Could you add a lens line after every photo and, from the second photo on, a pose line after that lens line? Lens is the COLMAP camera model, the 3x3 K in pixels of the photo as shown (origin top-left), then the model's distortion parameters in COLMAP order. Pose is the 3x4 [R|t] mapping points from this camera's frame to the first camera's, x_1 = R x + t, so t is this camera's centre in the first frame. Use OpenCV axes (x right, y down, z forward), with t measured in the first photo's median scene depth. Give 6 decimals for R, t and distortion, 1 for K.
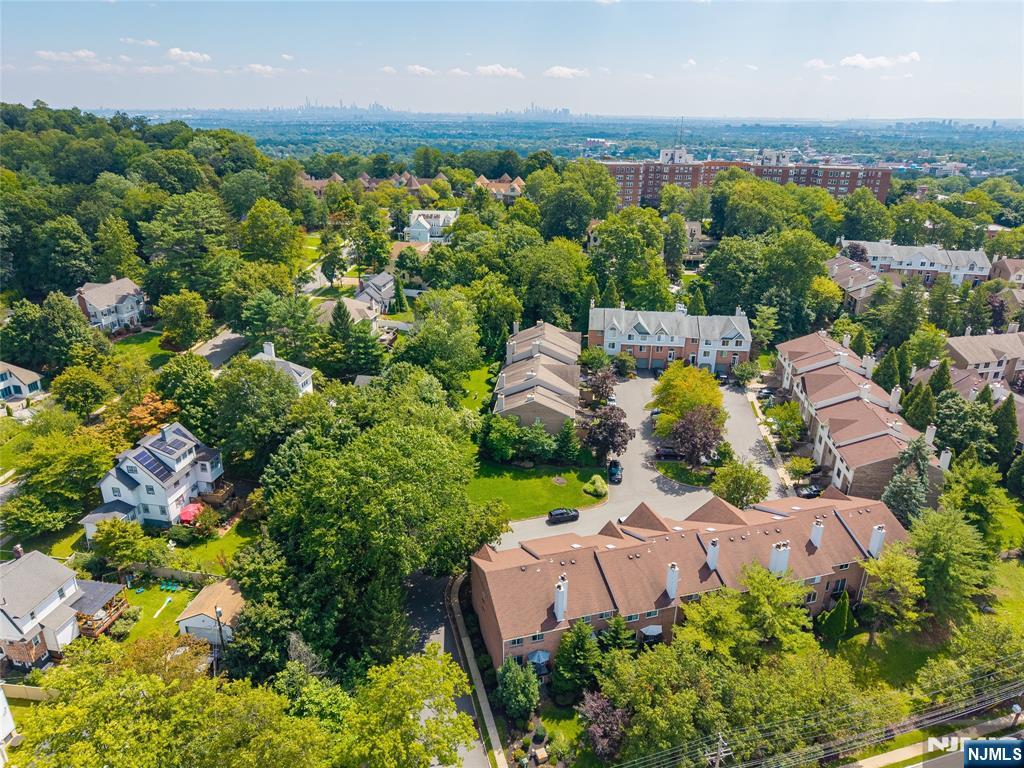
lens RADIAL K [[698.4, 0, 515.4], [0, 698.4, 390.3], [0, 0, 1]] dist [0.027147, -0.029027]
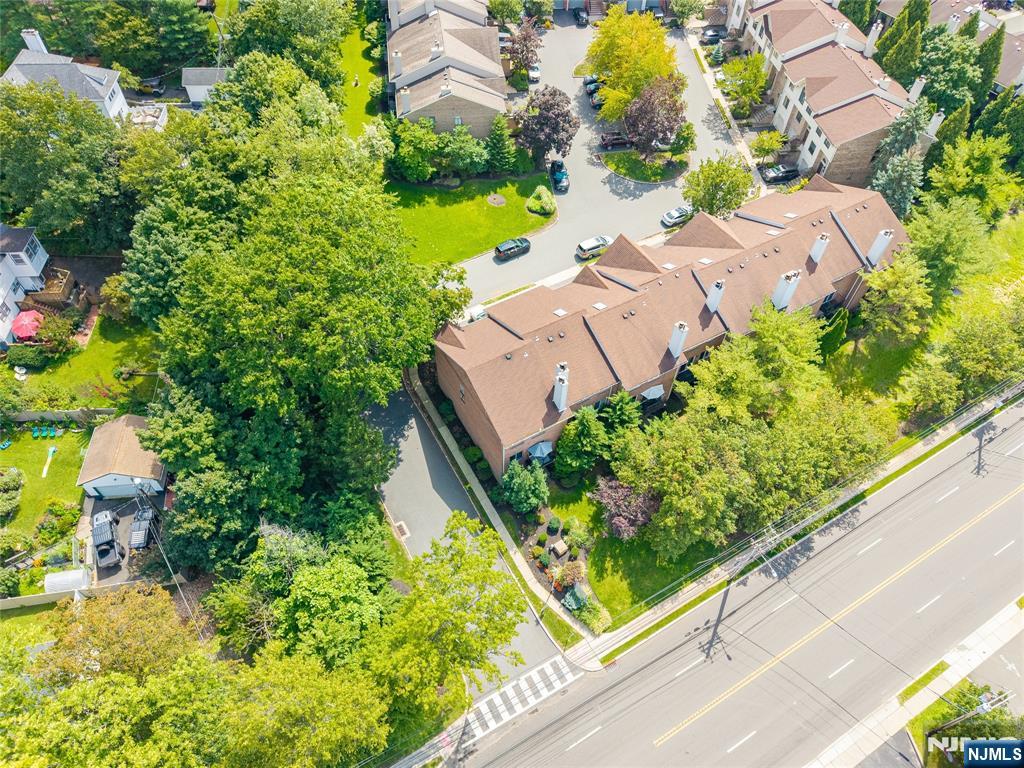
lens RADIAL K [[698.4, 0, 515.4], [0, 698.4, 390.3], [0, 0, 1]] dist [0.027147, -0.029027]
pose [[0.971230, -0.178409, 0.157739, -0.103171], [0.076356, 0.860704, 0.503347, -0.107996], [-0.225569, -0.476822, 0.849564, 0.247867]]
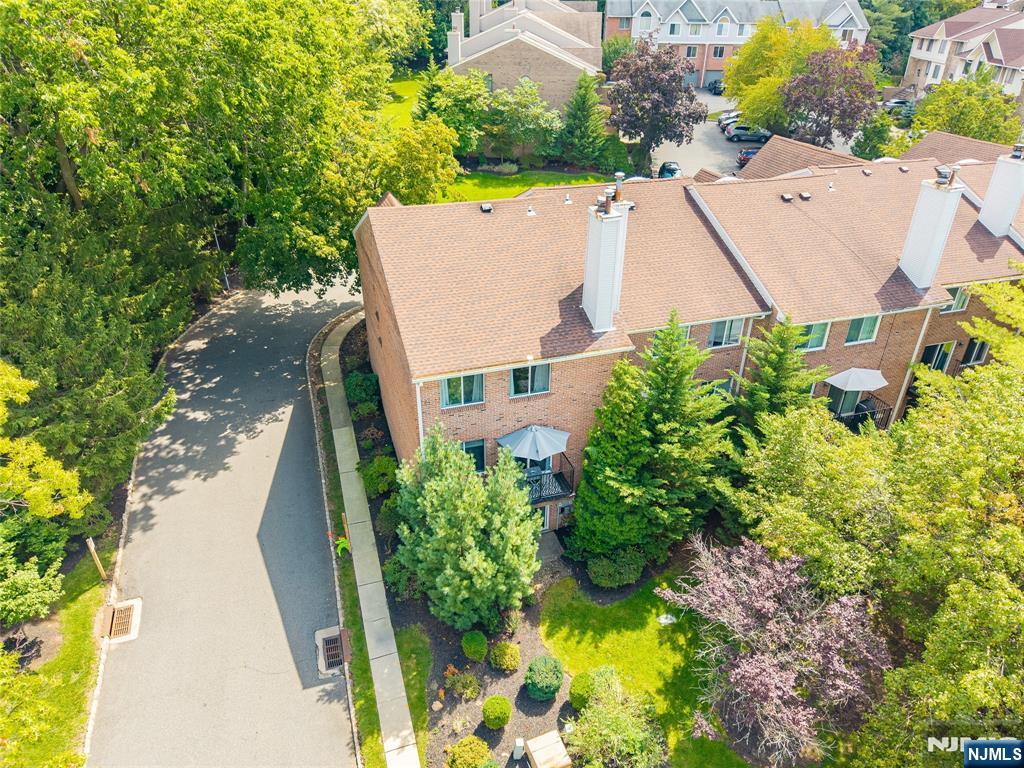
lens RADIAL K [[688.0, 0, 512.0], [0, 688.0, 384.0], [0, 0, 1]] dist [-0.002105, -0.002077]
pose [[0.999858, -0.010387, 0.013245, 0.015978], [0.008762, 0.993058, 0.117303, 0.265784], [-0.014372, -0.117170, 0.993008, 0.582582]]
